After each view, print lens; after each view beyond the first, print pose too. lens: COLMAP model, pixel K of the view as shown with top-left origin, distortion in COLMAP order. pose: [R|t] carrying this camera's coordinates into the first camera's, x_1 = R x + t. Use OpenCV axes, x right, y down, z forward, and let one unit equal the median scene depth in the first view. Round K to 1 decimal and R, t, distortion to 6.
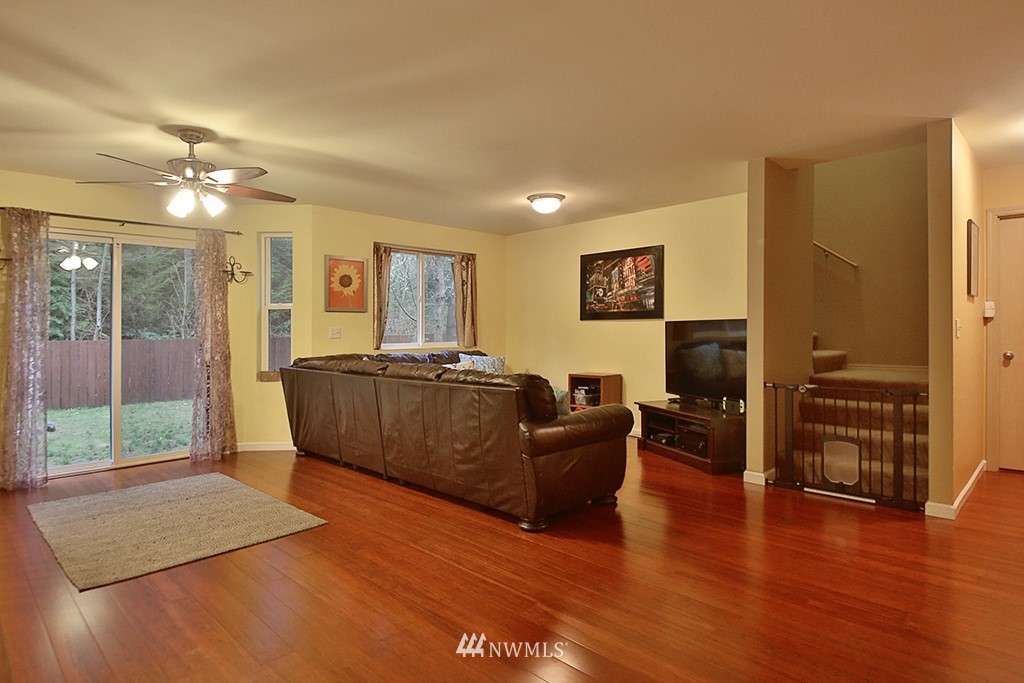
lens RADIAL K [[571.4, 0, 512.0], [0, 571.4, 341.5], [0, 0, 1]] dist [-0.001865, -0.000562]
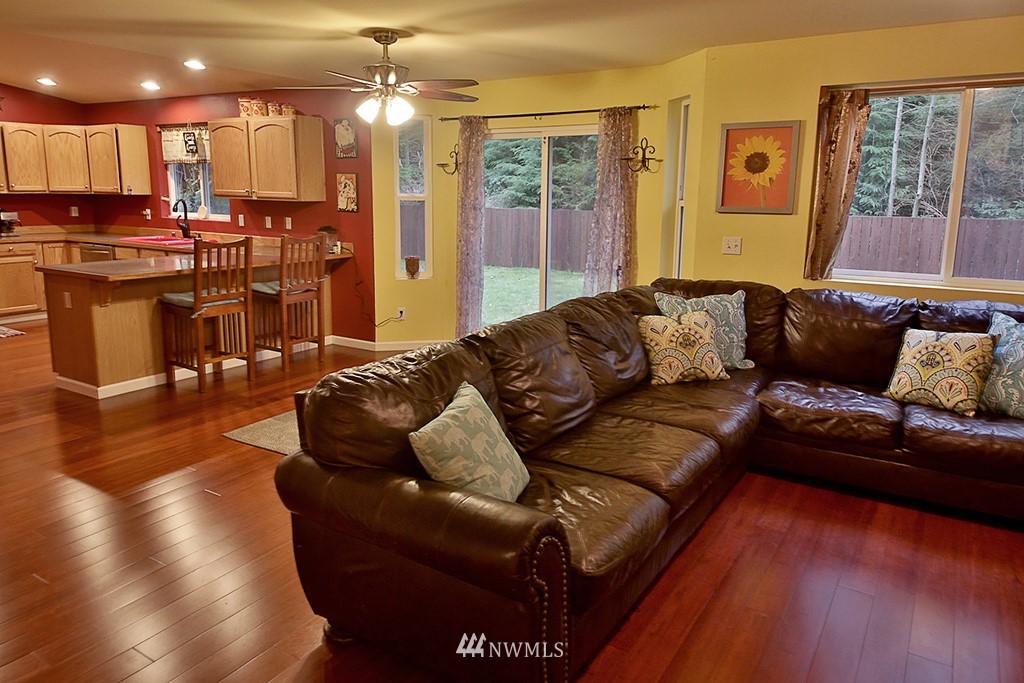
lens RADIAL K [[702.2, 0, 512.5], [0, 702.2, 314.9], [0, 0, 1]] dist [0.006380, 0.001515]
pose [[0.218066, 0.181594, -0.958891, 0.402679], [-0.021542, 0.983192, 0.181297, -0.075324], [0.975696, -0.018879, 0.218312, 0.566439]]
